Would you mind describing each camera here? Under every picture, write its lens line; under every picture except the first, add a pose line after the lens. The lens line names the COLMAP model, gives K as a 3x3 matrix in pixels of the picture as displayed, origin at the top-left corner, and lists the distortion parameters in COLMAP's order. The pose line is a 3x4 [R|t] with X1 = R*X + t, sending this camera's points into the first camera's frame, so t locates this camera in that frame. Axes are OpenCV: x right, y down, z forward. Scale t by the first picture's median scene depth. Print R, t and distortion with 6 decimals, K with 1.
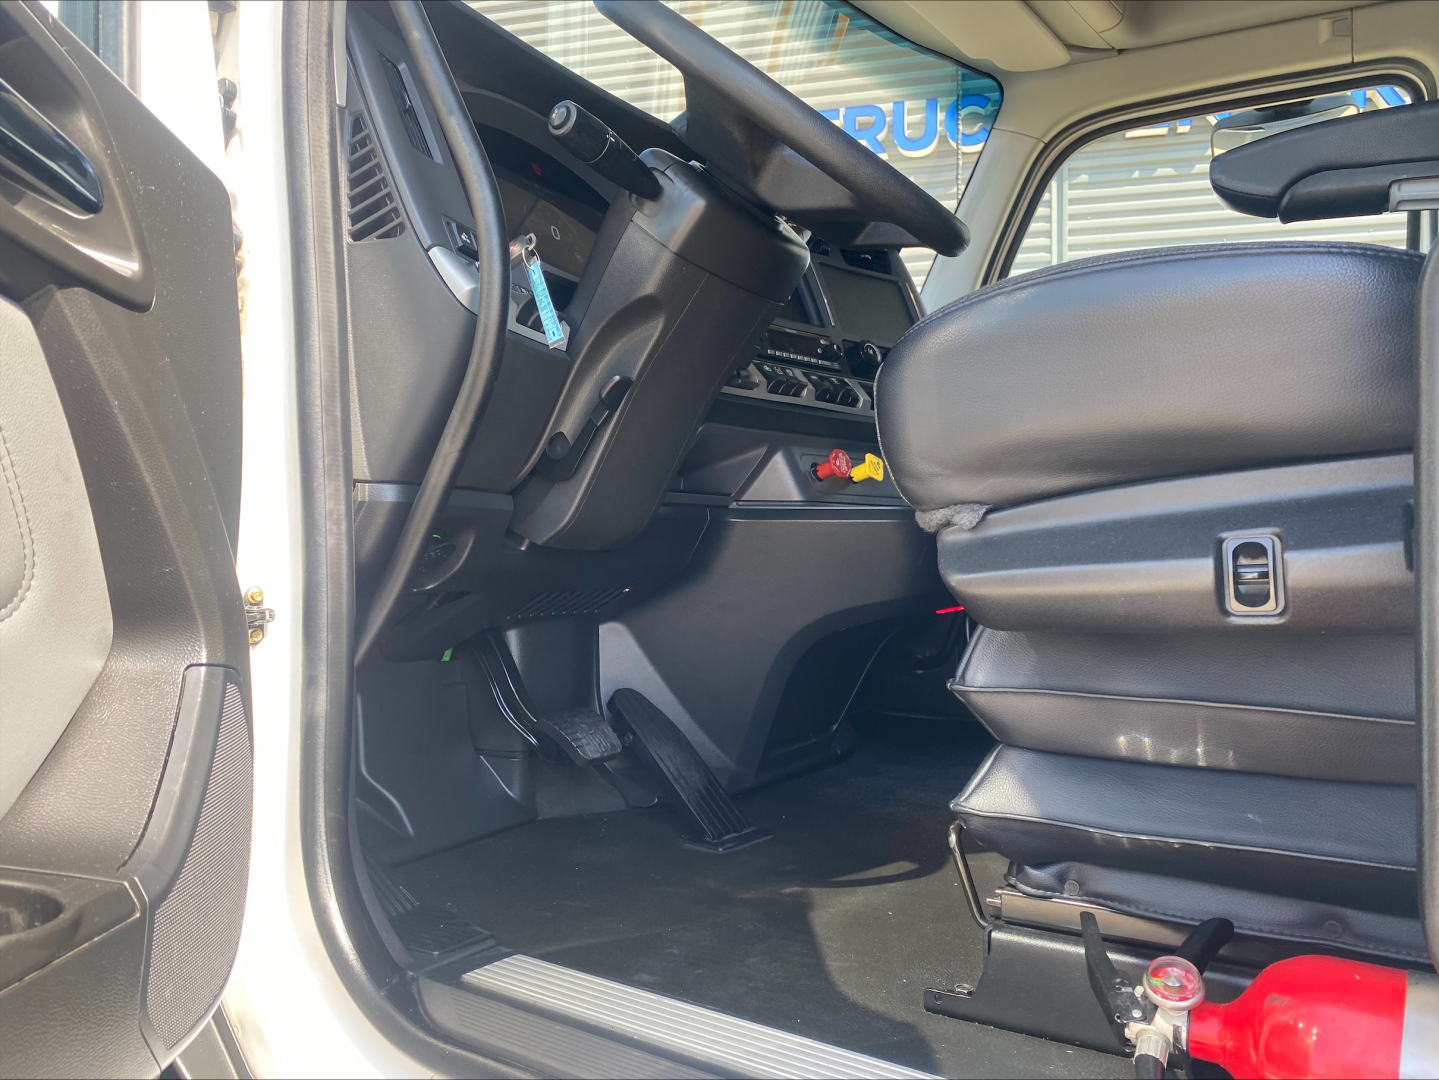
lens RADIAL K [[1096.7, 0, 699.3], [0, 1096.7, 540.4], [0, 0, 1]] dist [0.022762, -0.015998]
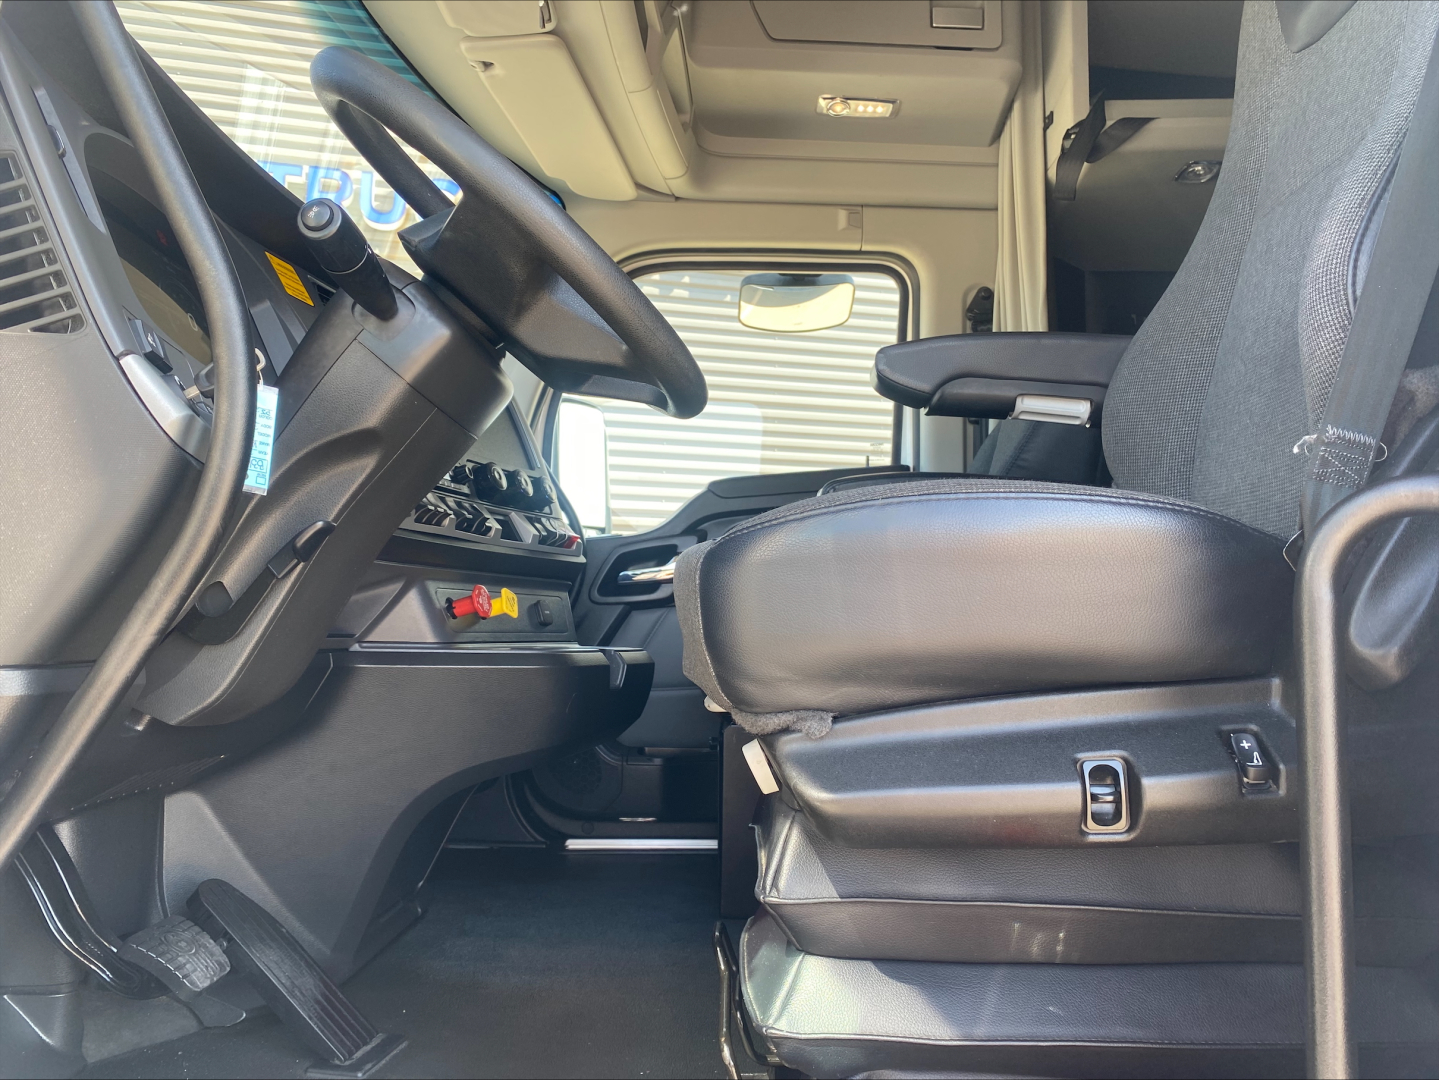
lens RADIAL K [[1109.9, 0, 719.5], [0, 1109.9, 540.0], [0, 0, 1]] dist [0.073829, -0.098998]
pose [[0.869543, 0.046691, 0.491646, -0.205857], [-0.012811, 0.997318, -0.072056, -0.073296], [-0.493692, 0.056358, 0.867809, 0.121058]]
